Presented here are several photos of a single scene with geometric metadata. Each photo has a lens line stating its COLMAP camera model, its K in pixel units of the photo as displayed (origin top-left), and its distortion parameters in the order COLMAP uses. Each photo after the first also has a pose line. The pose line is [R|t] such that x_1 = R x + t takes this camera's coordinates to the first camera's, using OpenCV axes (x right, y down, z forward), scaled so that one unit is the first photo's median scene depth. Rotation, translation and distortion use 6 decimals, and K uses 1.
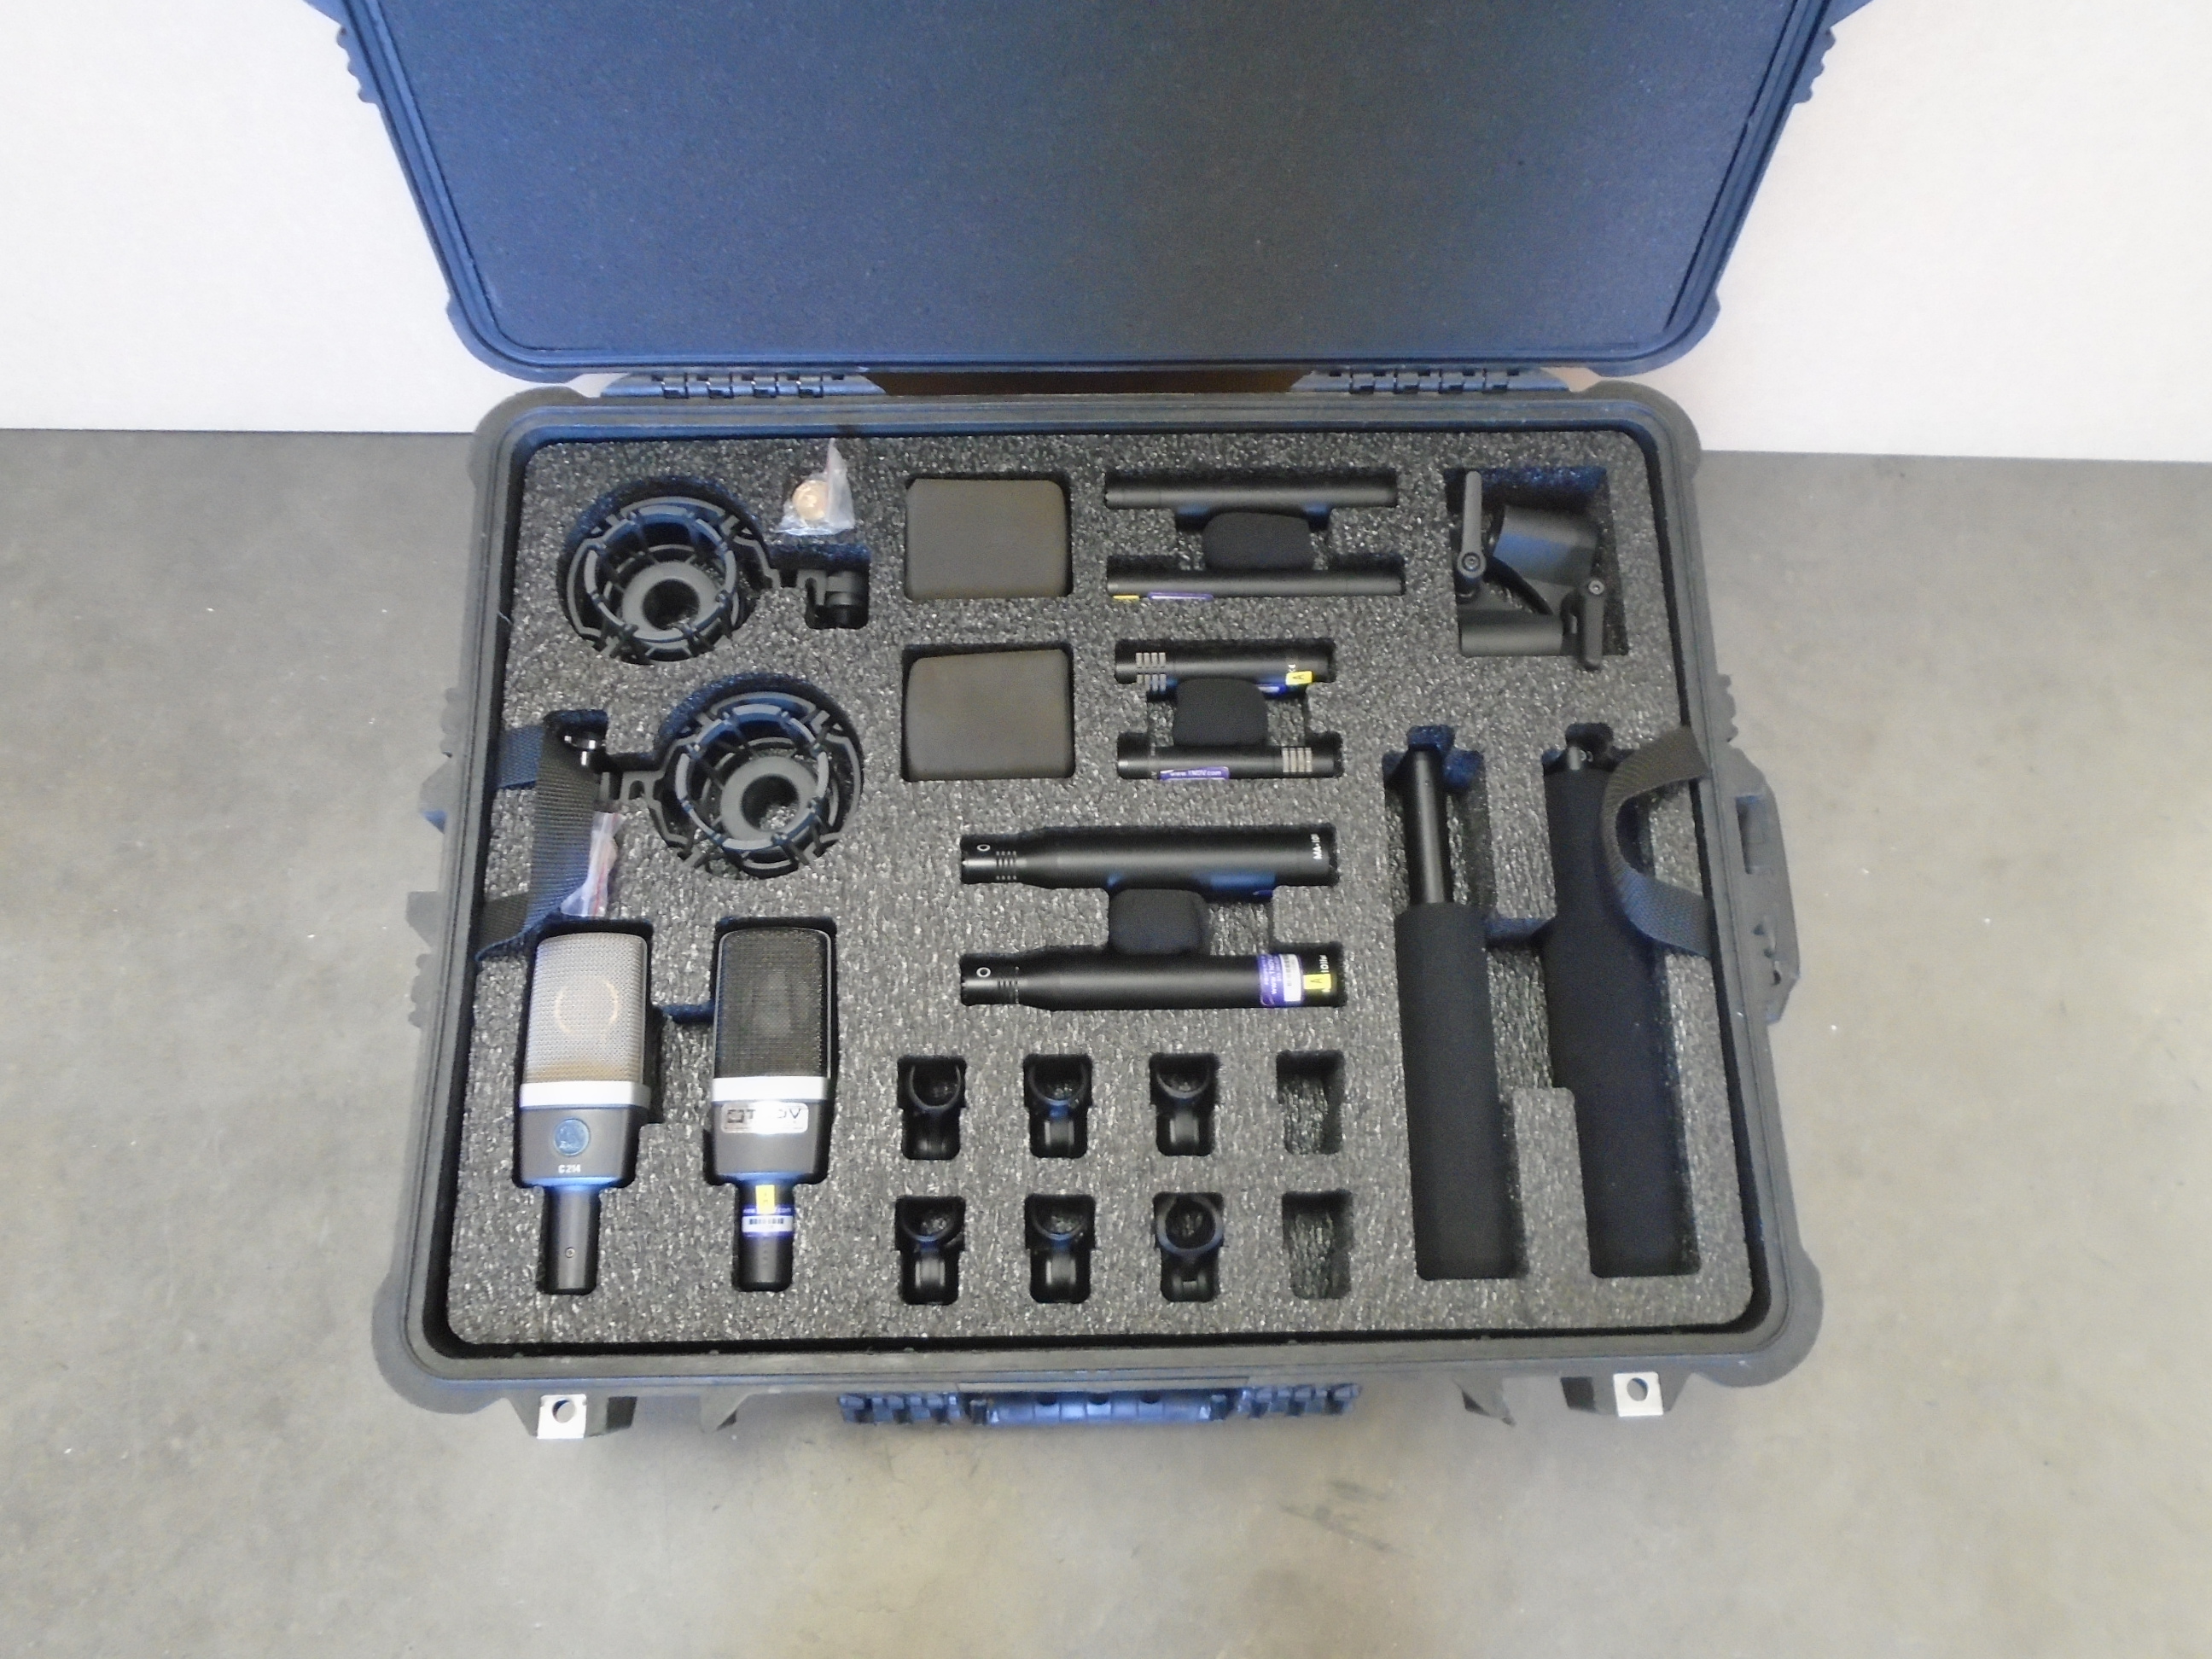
lens RADIAL K [[1737.6, 0, 1099.0], [0, 1737.6, 828.3], [0, 0, 1]] dist [-0.004647, 0.007062]
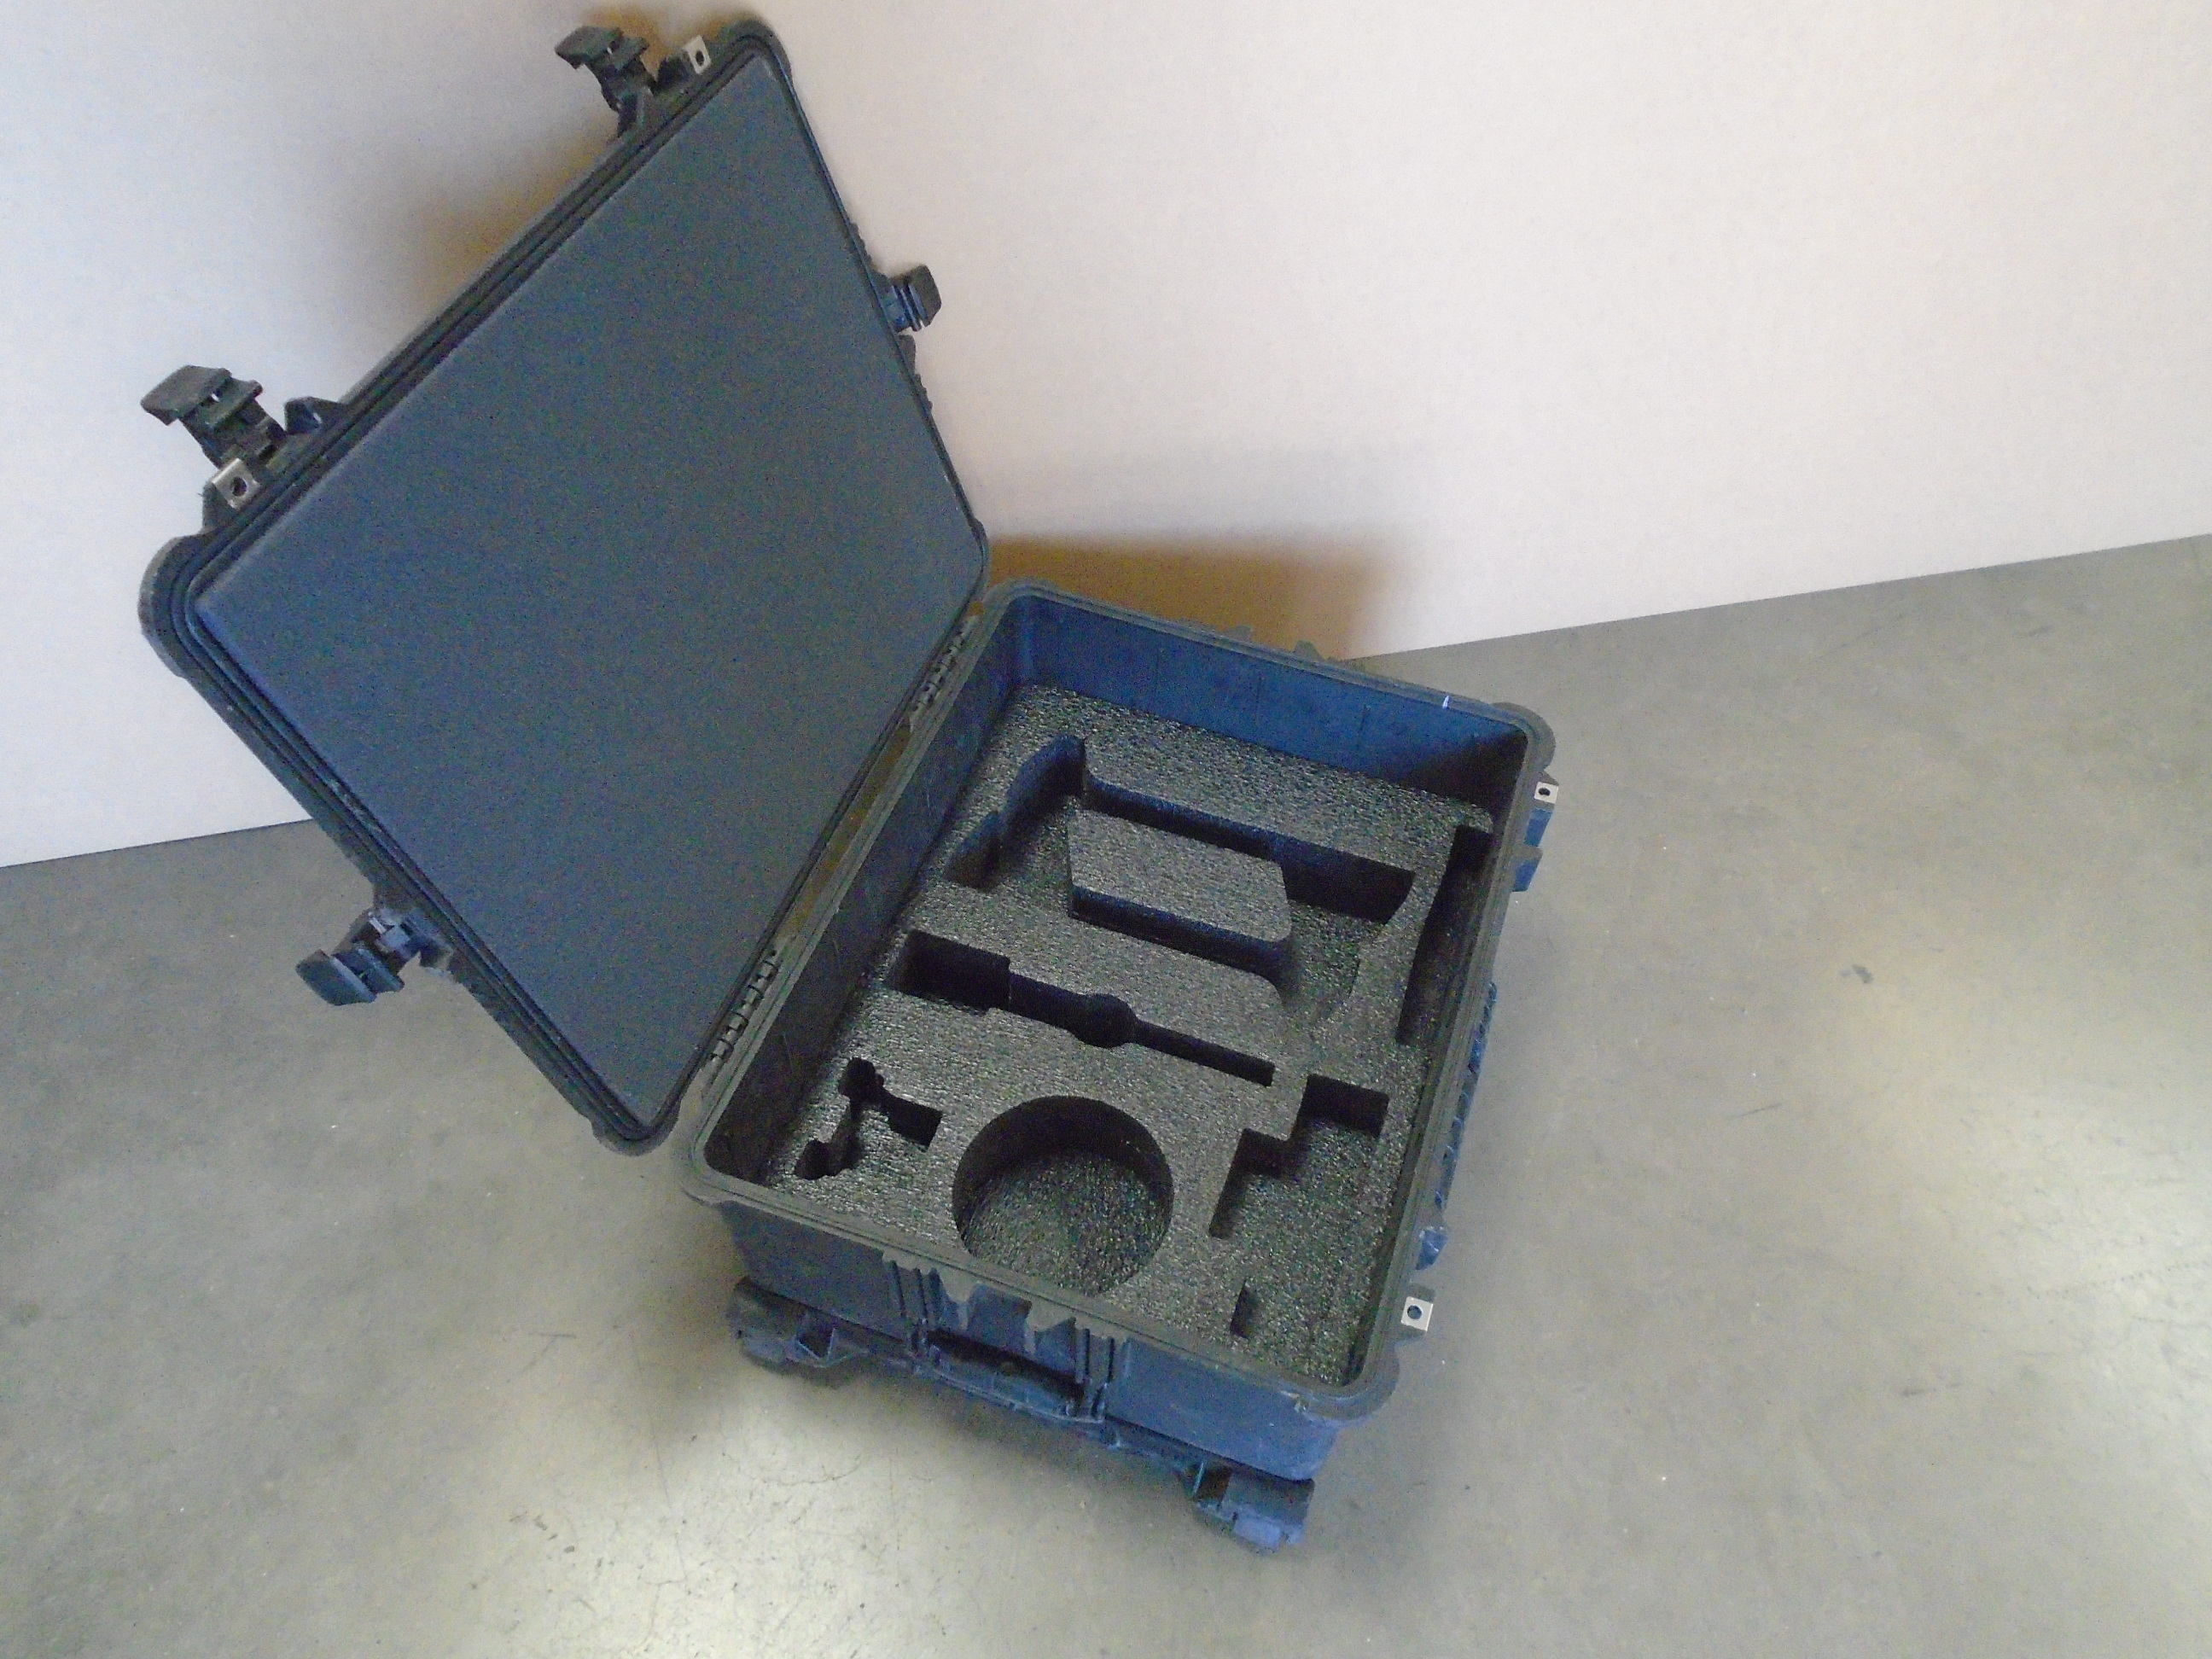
lens RADIAL K [[1714.8, 0, 1099.2], [0, 1714.8, 825.7], [0, 0, 1]] dist [-0.006170, -0.000918]
pose [[0.351390, -0.742502, 0.570277, -0.820974], [0.882518, 0.466040, 0.063001, -0.173526], [-0.312550, 0.481142, 0.819033, -0.297589]]
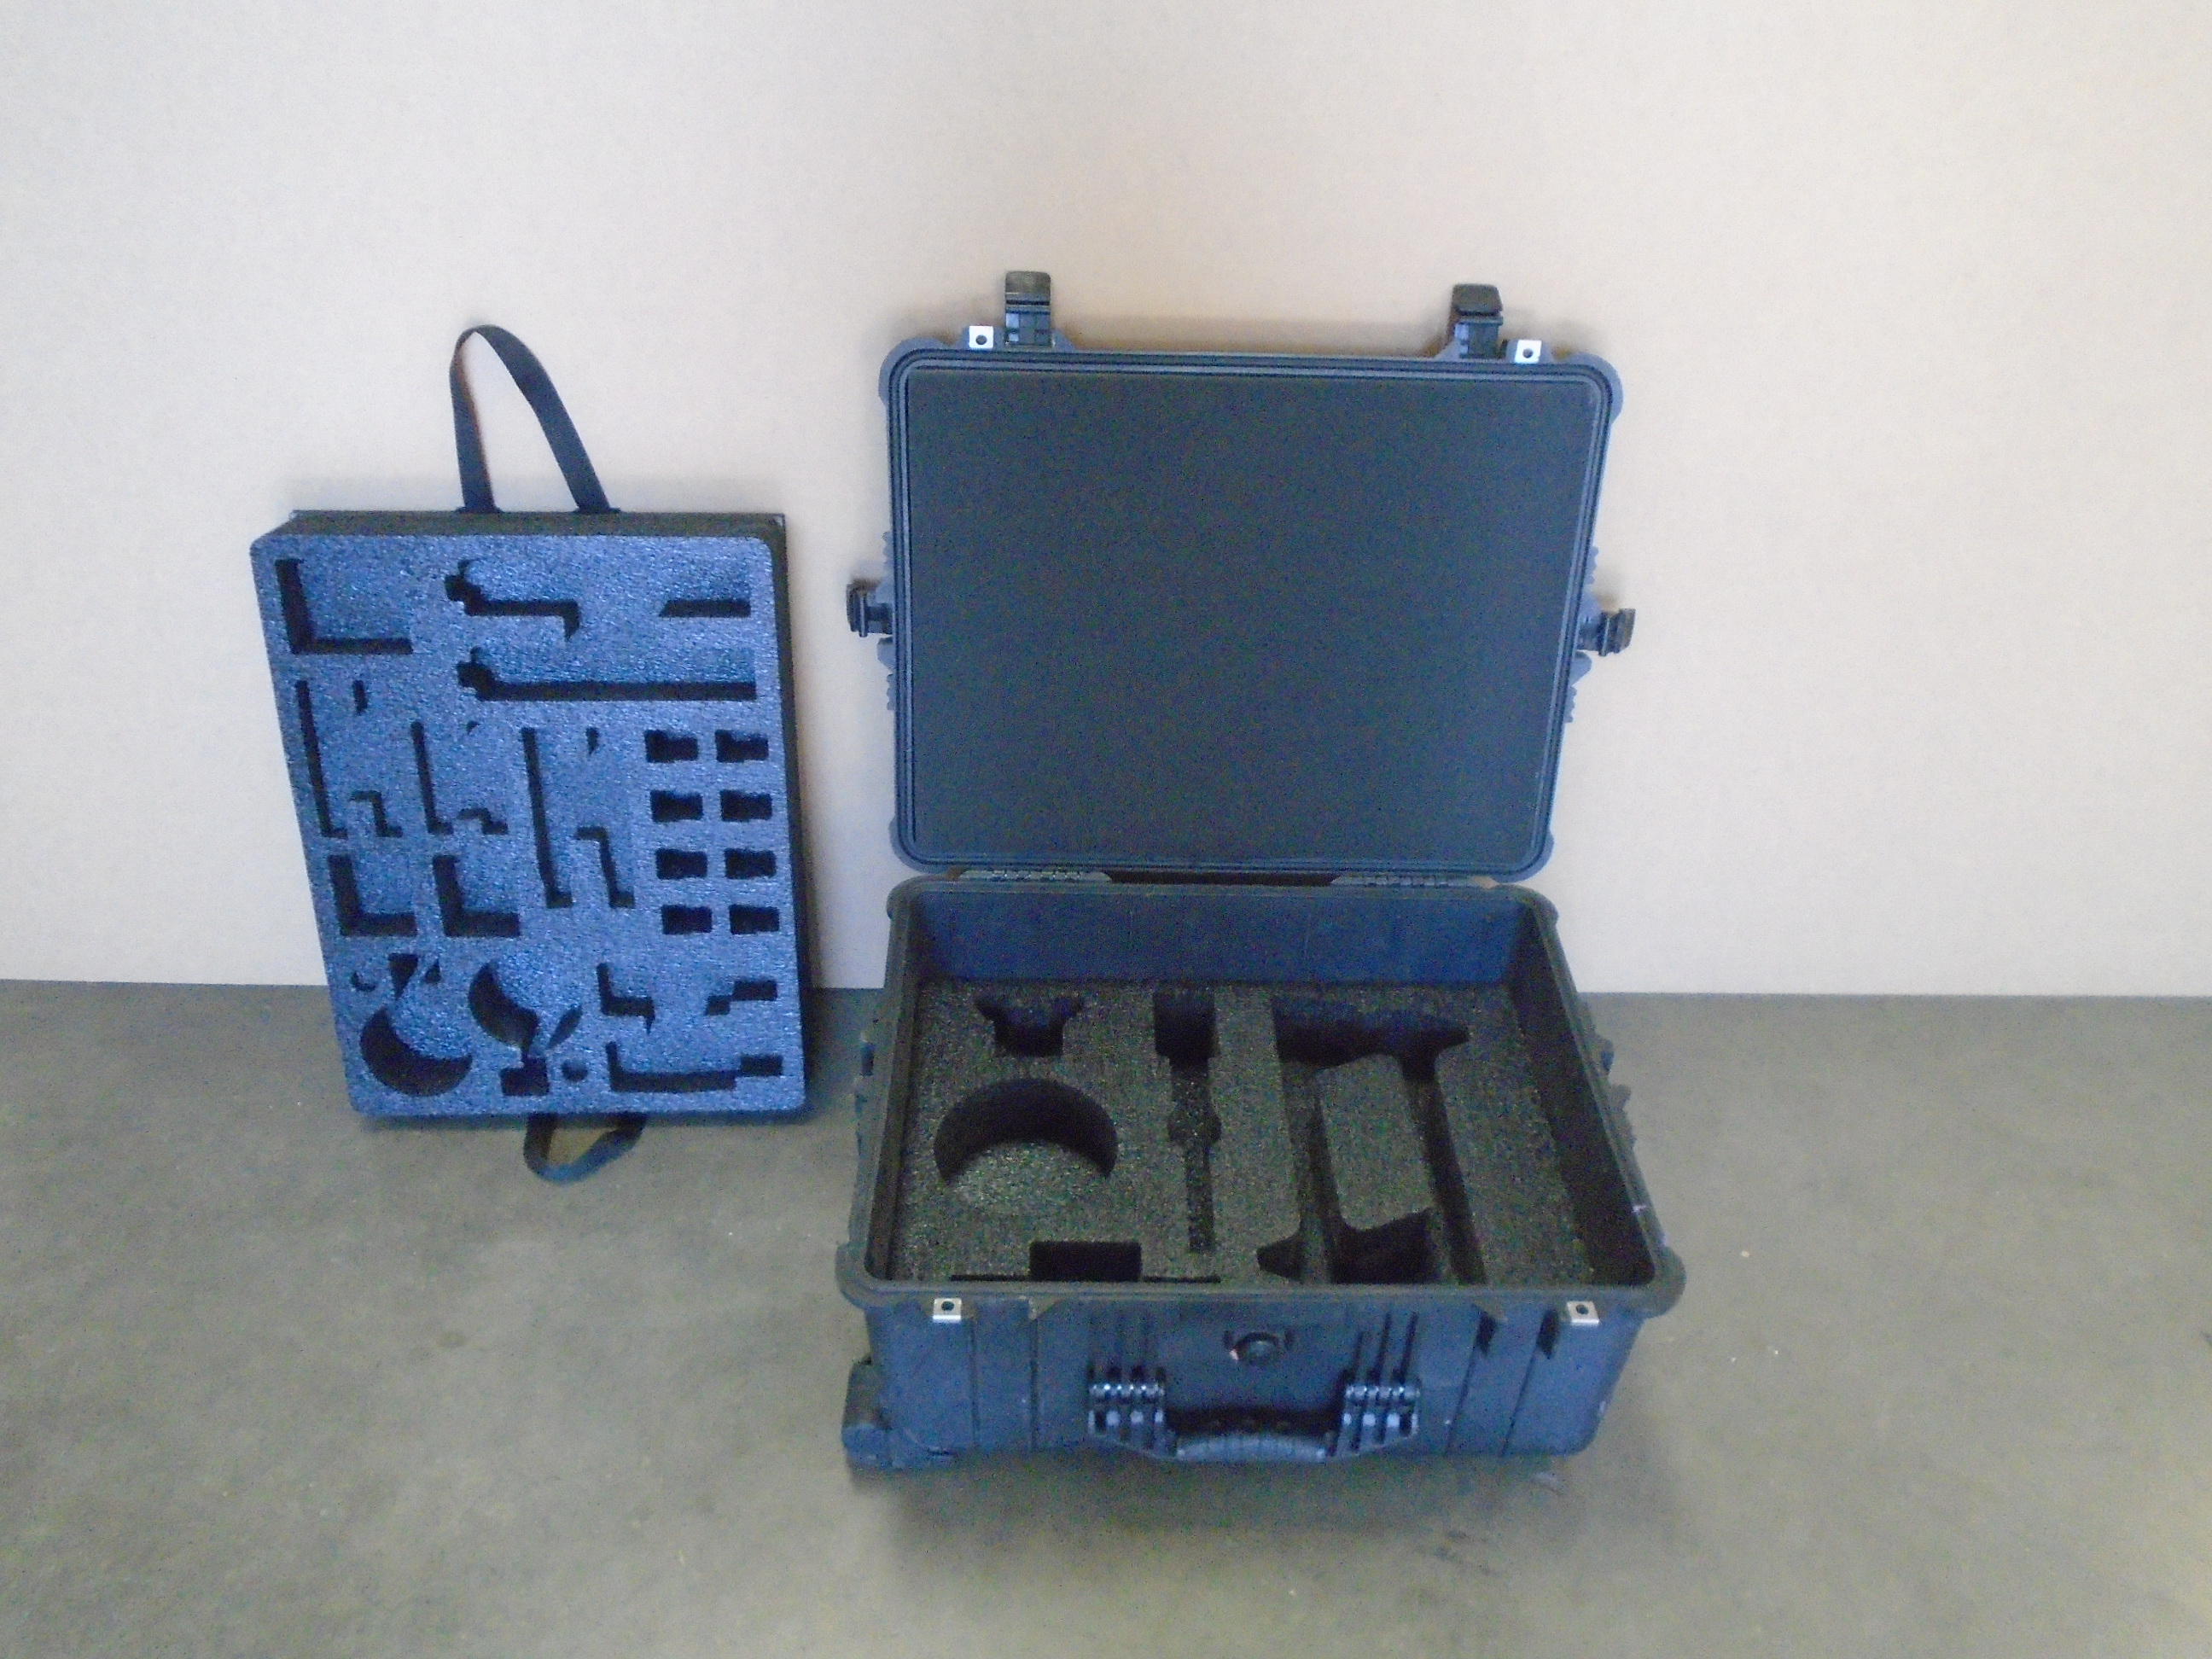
lens RADIAL K [[1714.8, 0, 1099.2], [0, 1714.8, 825.7], [0, 0, 1]] dist [-0.006170, -0.000918]
pose [[0.999865, 0.015820, 0.004433, -0.154069], [-0.010290, 0.813341, -0.581696, 0.806559], [-0.012808, 0.581572, 0.813394, -0.547713]]
